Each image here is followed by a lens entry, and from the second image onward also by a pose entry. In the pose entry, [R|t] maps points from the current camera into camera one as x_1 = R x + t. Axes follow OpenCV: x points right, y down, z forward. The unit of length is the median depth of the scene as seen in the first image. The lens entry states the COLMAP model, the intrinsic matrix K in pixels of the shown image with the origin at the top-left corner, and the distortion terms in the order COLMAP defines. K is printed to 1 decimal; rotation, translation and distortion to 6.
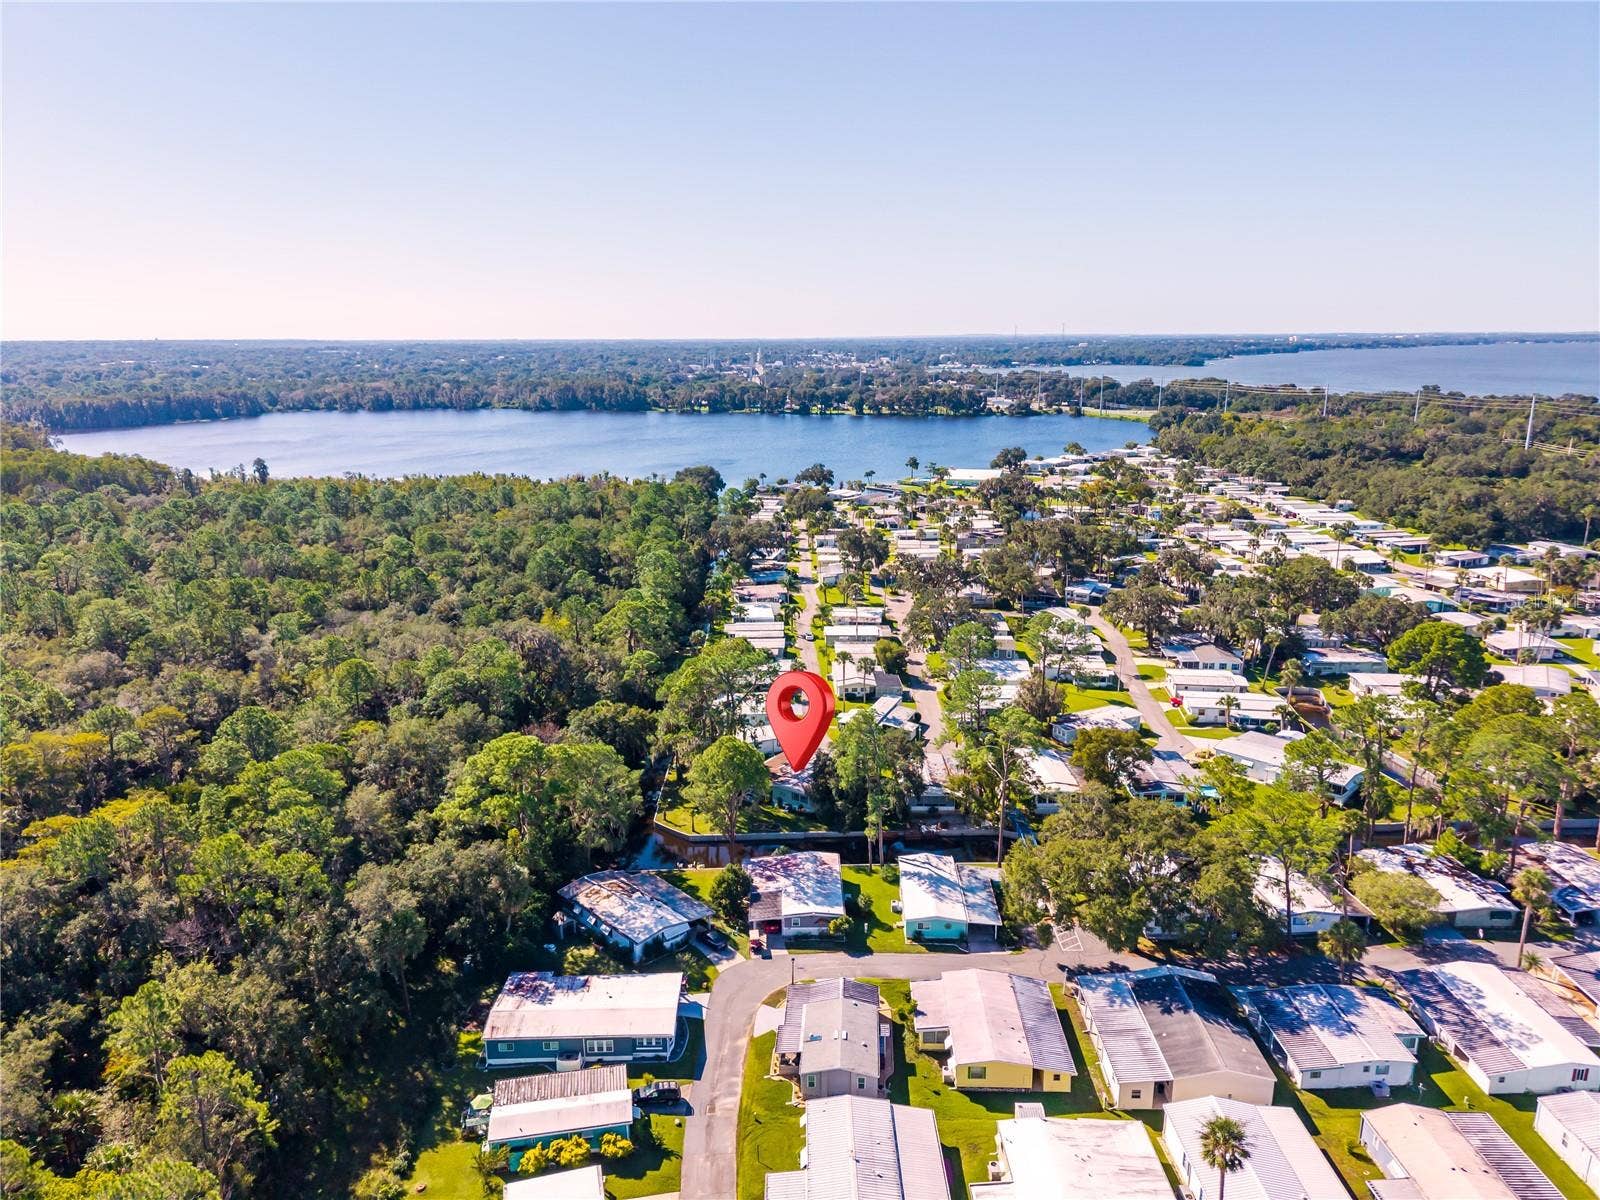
lens RADIAL K [[1066.5, 0, 807.3], [0, 1066.5, 596.4], [0, 0, 1]] dist [0.042083, -0.044678]
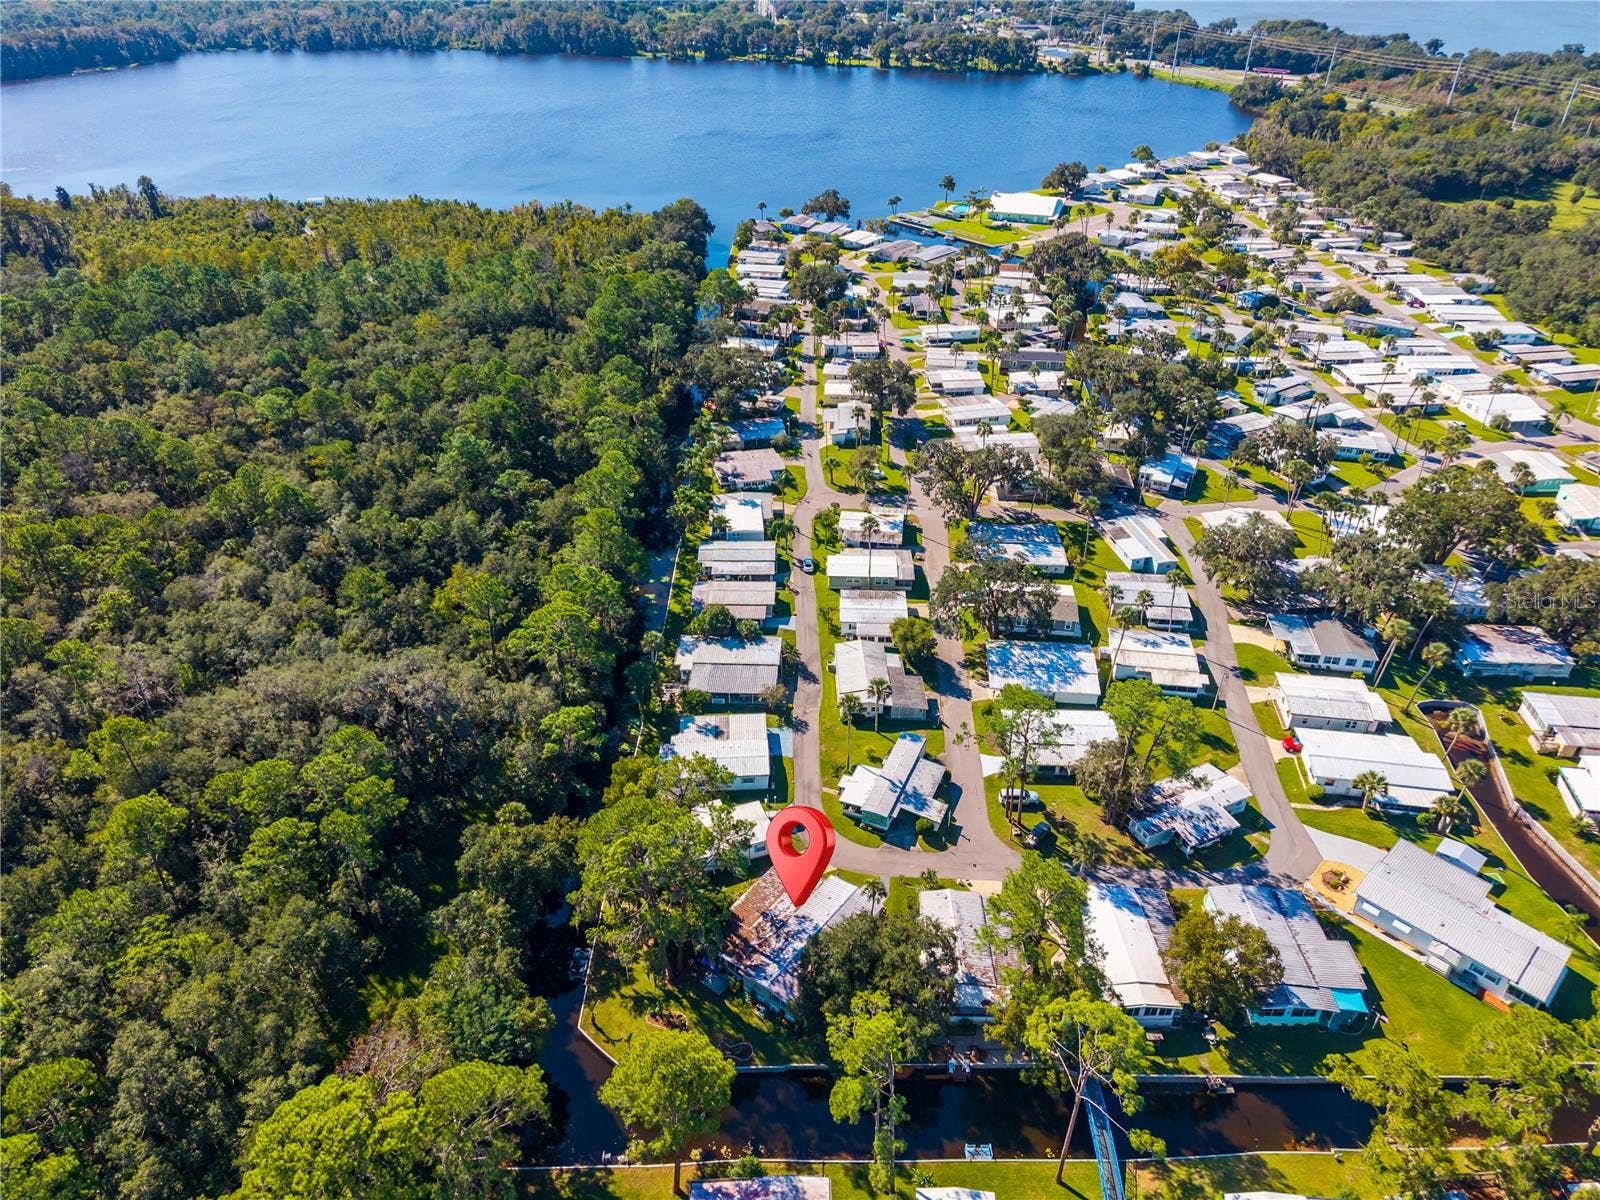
lens RADIAL K [[1054.8, 0, 798.2], [0, 1054.8, 618.0], [0, 0, 1]] dist [0.017276, -0.010764]
pose [[0.999624, 0.025264, -0.010683, 0.001891], [-0.020078, 0.939282, 0.342558, -0.090153], [0.018688, -0.342215, 0.939436, 0.128059]]
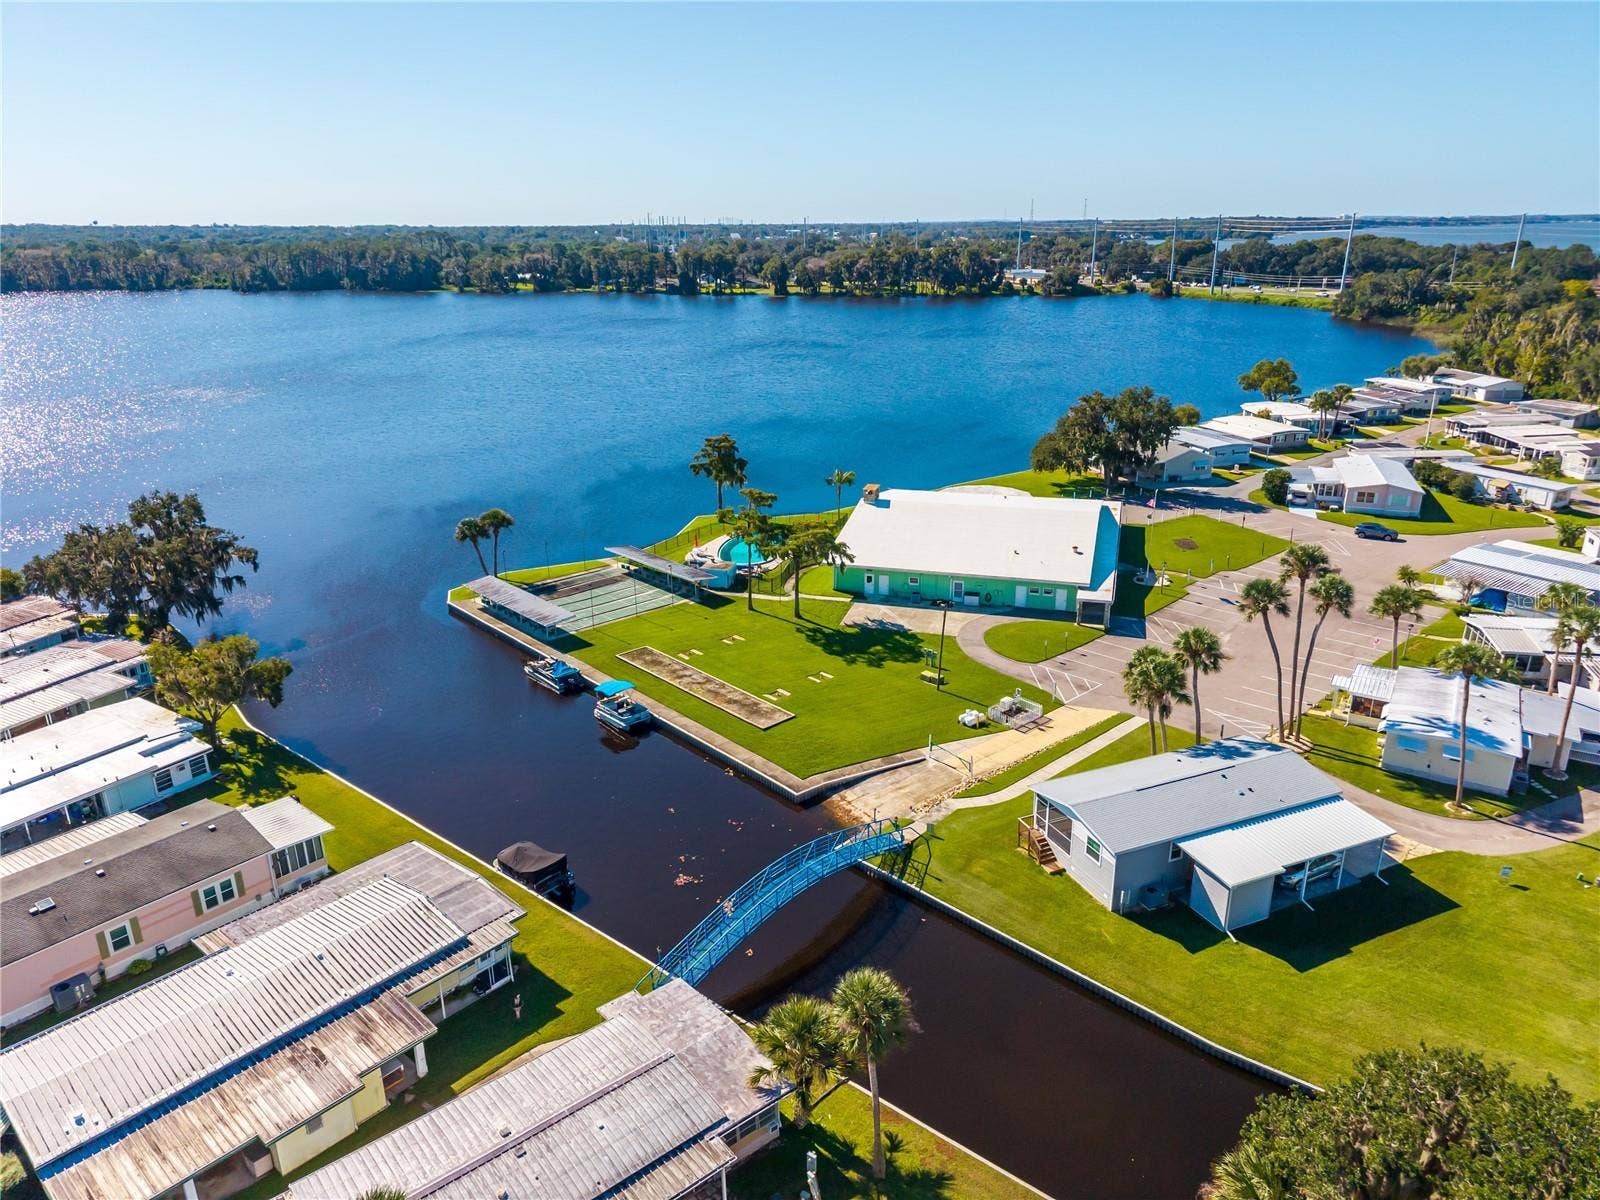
lens RADIAL K [[1066.5, 0, 807.3], [0, 1066.5, 596.4], [0, 0, 1]] dist [0.042083, -0.044678]
pose [[0.999990, 0.002709, -0.003679, 0.124463], [-0.002347, 0.995461, 0.095145, -0.121178], [0.003920, -0.095136, 0.995457, 0.782980]]
